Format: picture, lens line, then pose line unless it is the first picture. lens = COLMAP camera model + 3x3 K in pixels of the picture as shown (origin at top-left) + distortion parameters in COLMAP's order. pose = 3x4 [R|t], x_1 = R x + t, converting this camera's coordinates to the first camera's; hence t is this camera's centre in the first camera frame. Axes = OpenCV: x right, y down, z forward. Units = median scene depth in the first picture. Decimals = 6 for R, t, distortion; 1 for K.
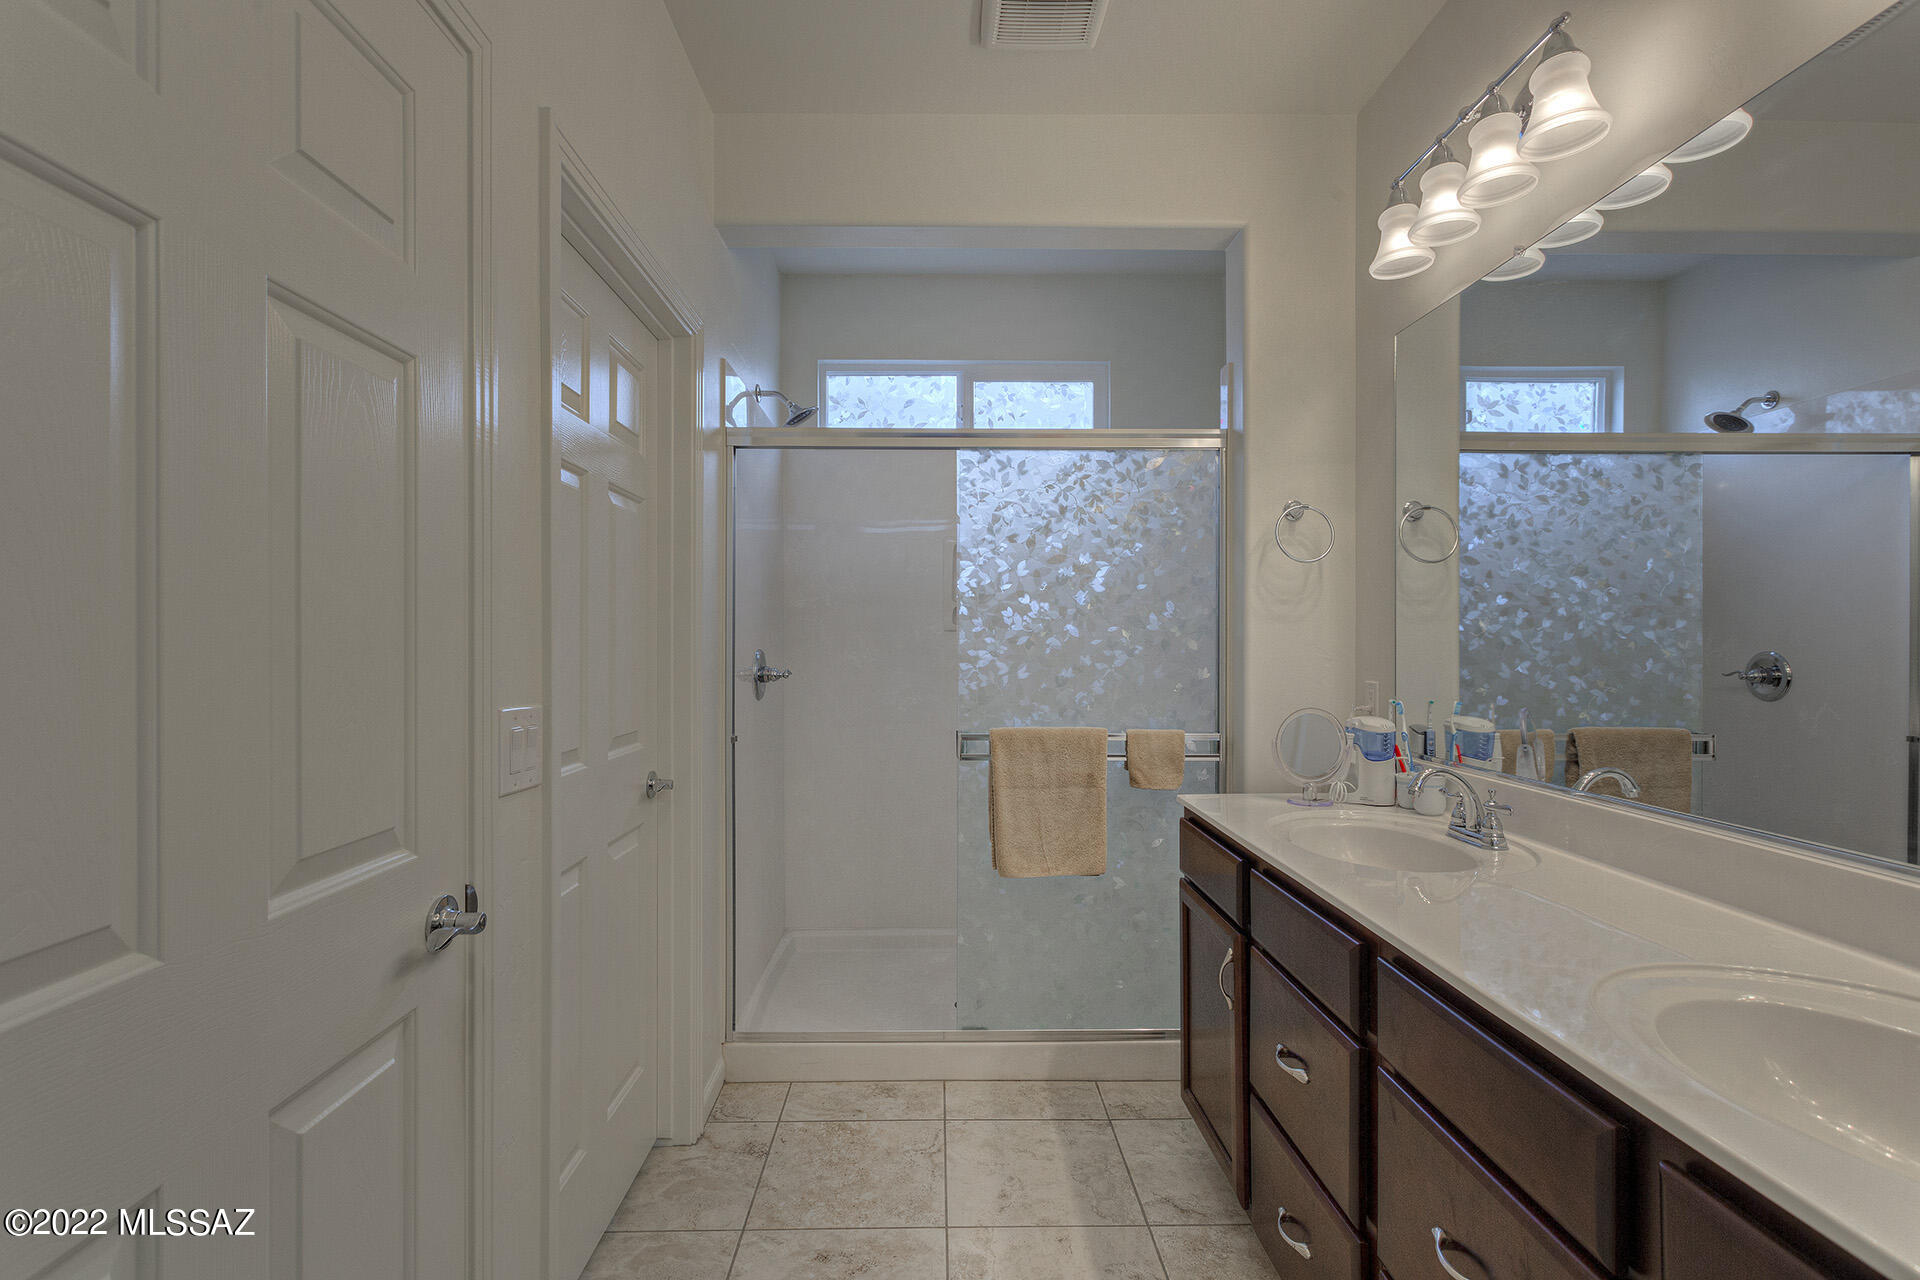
lens RADIAL K [[905.2, 0, 956.1], [0, 905.2, 643.4], [0, 0, 1]] dist [-0.005273, 0.004258]
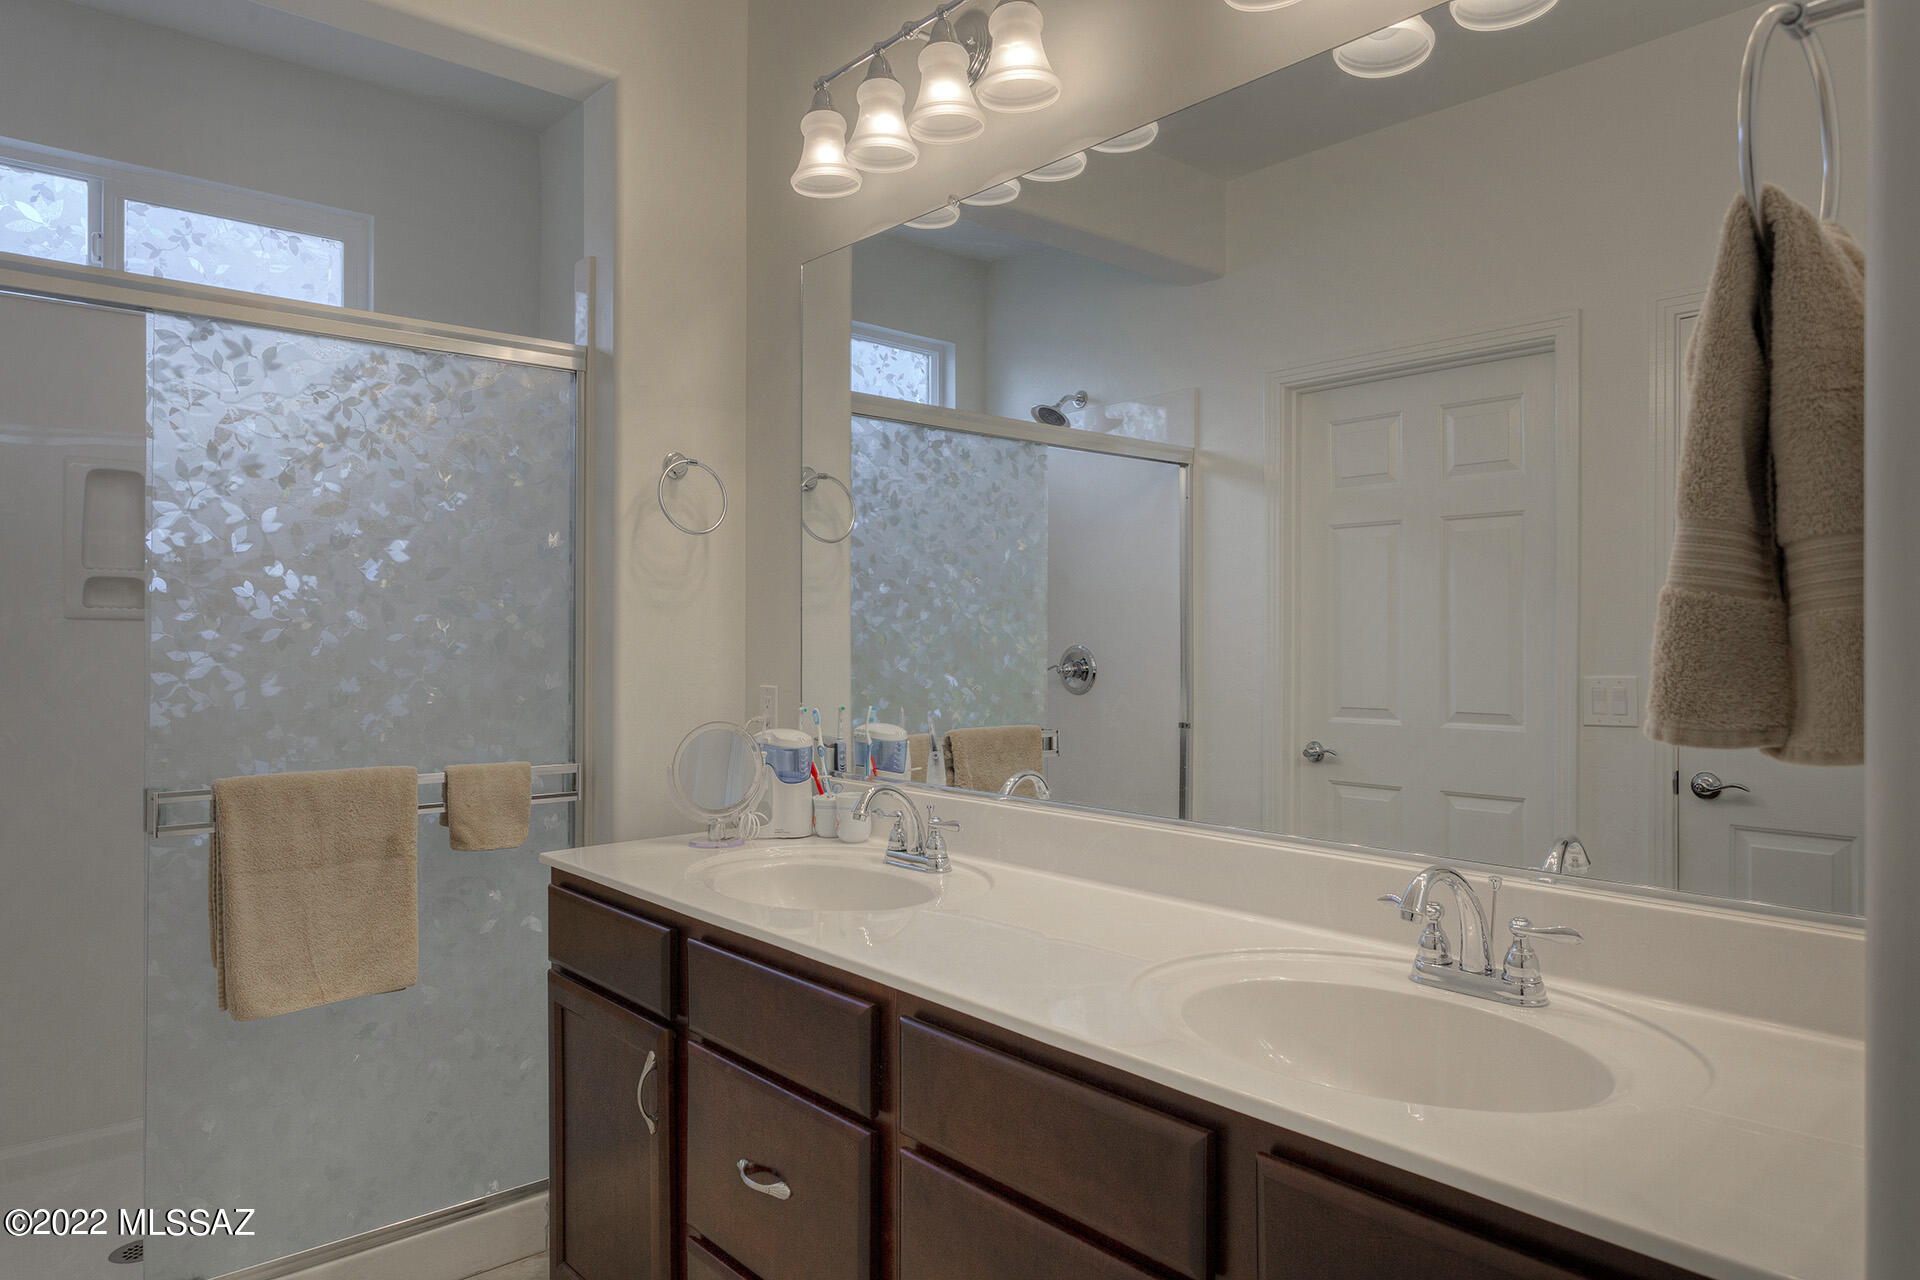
lens RADIAL K [[1211.8, 0, 959.8], [0, 1211.8, 635.5], [0, 0, 1]] dist [-0.012534, 0.004920]
pose [[0.761707, -0.000747, 0.647921, -0.104586], [0.002072, 0.999997, -0.001283, -0.000940], [-0.647918, 0.002319, 0.761706, 0.058534]]
